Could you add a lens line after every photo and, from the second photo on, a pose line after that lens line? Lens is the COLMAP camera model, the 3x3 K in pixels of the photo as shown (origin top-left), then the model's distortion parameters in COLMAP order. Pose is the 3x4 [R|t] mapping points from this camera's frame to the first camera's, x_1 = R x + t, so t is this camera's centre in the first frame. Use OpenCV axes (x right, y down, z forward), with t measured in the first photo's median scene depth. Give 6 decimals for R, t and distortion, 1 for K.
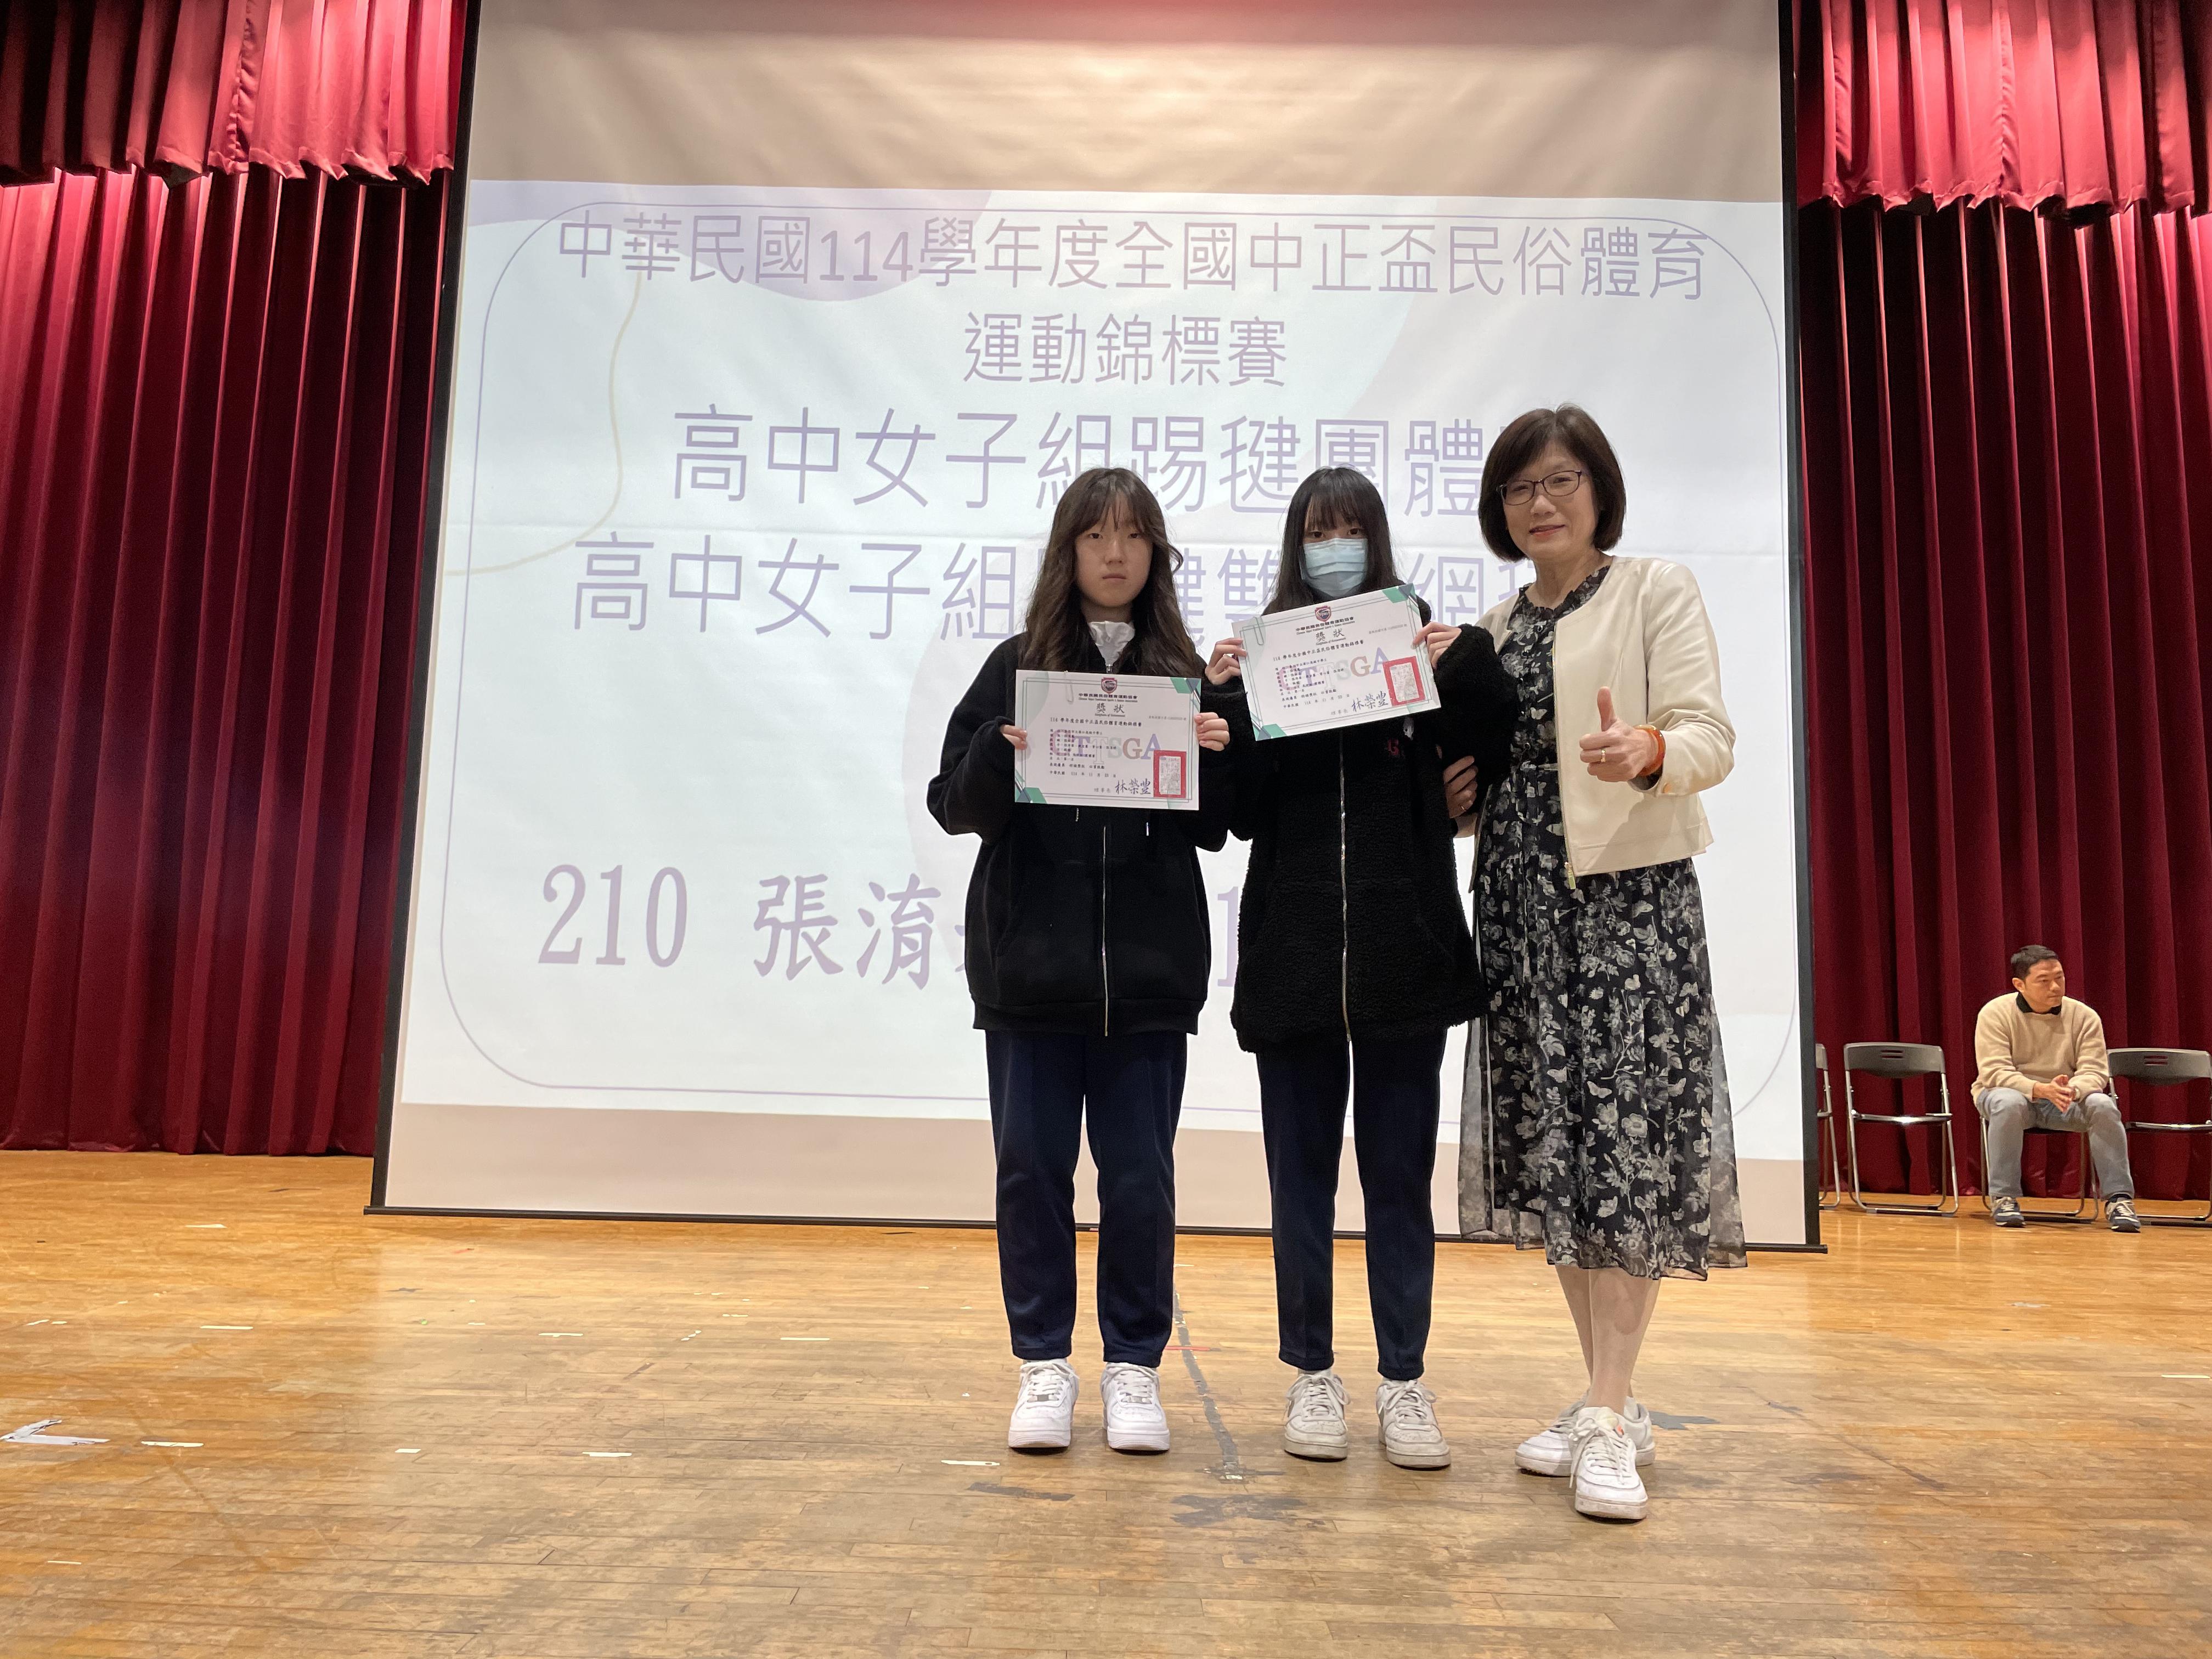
lens RADIAL K [[1631.8, 0, 1106.0], [0, 1631.8, 829.5], [0, 0, 1]] dist [0.080814, -0.106681]
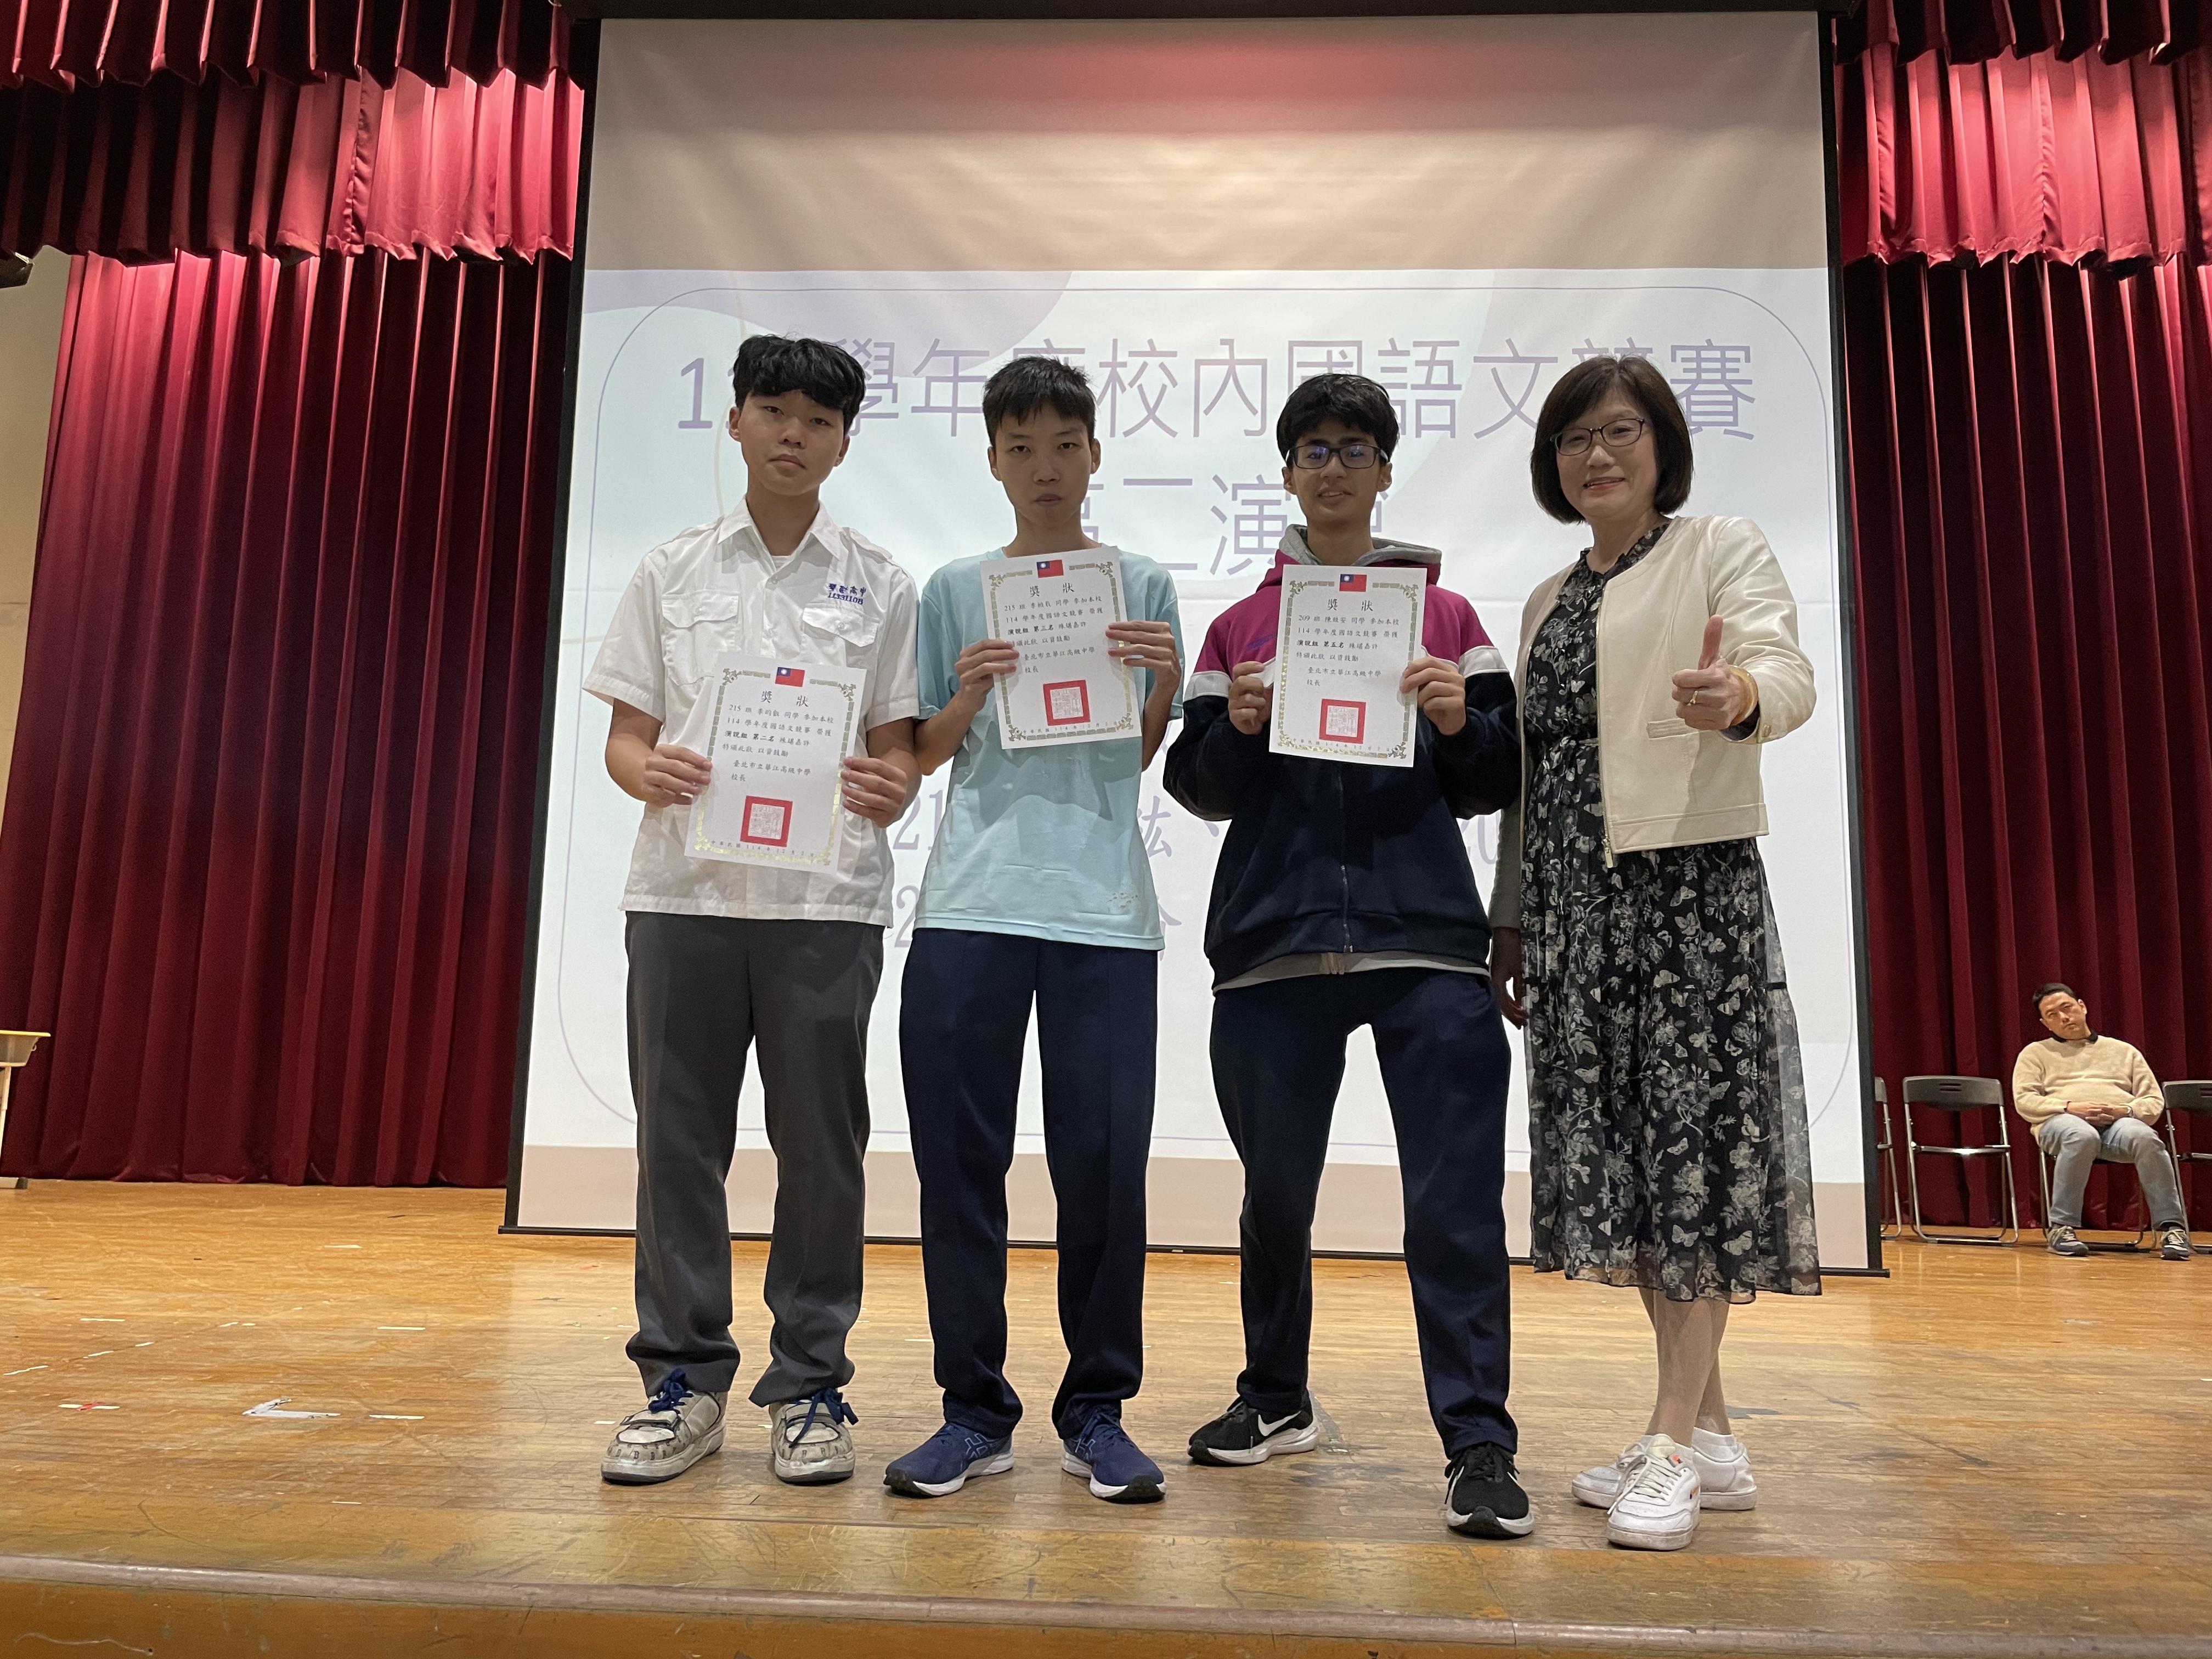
lens RADIAL K [[1631.8, 0, 1106.0], [0, 1631.8, 829.5], [0, 0, 1]] dist [0.080814, -0.106681]
pose [[0.999533, -0.005332, -0.030075, -0.017789], [0.004580, 0.999676, -0.025036, 0.000203], [0.030199, 0.024887, 0.999234, -0.051340]]
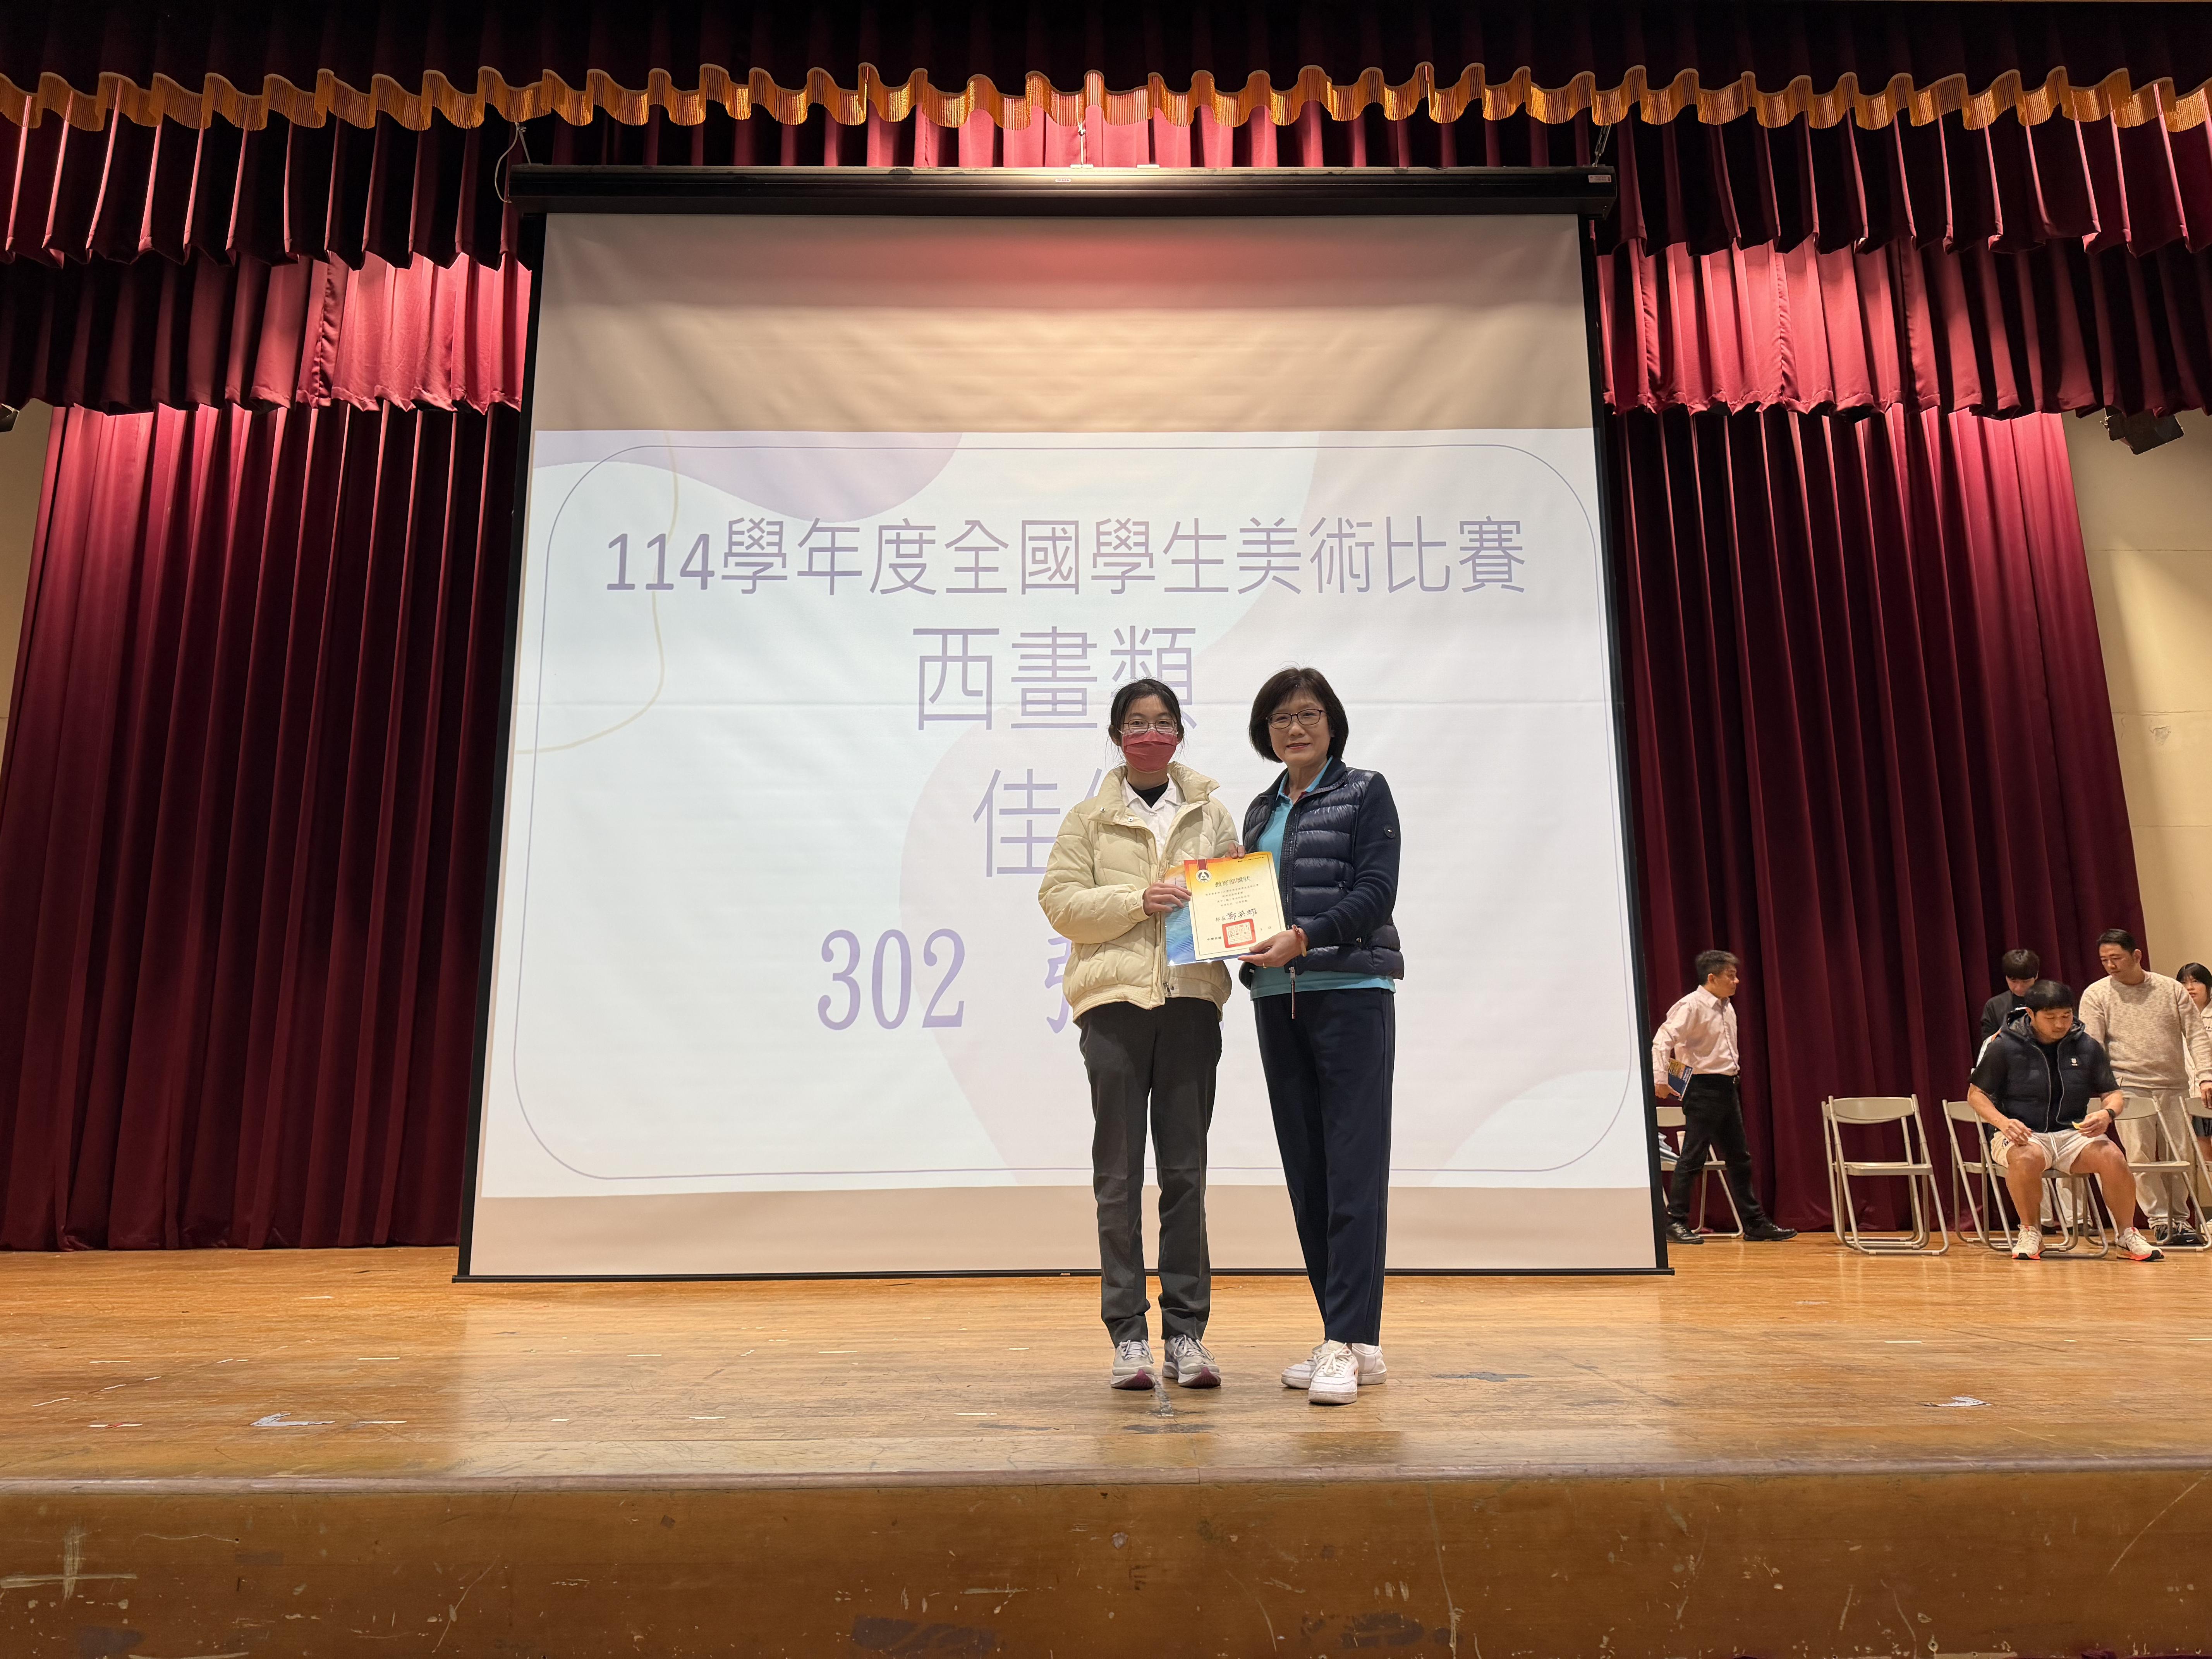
lens RADIAL K [[1509.6, 0, 1106.0], [0, 1509.6, 829.5], [0, 0, 1]] dist [0.042042, -0.044213]
pose [[0.999299, -0.025869, 0.027078, 0.001699], [0.027708, 0.997171, -0.069872, -0.003193], [-0.025194, 0.070573, 0.997188, -0.118245]]
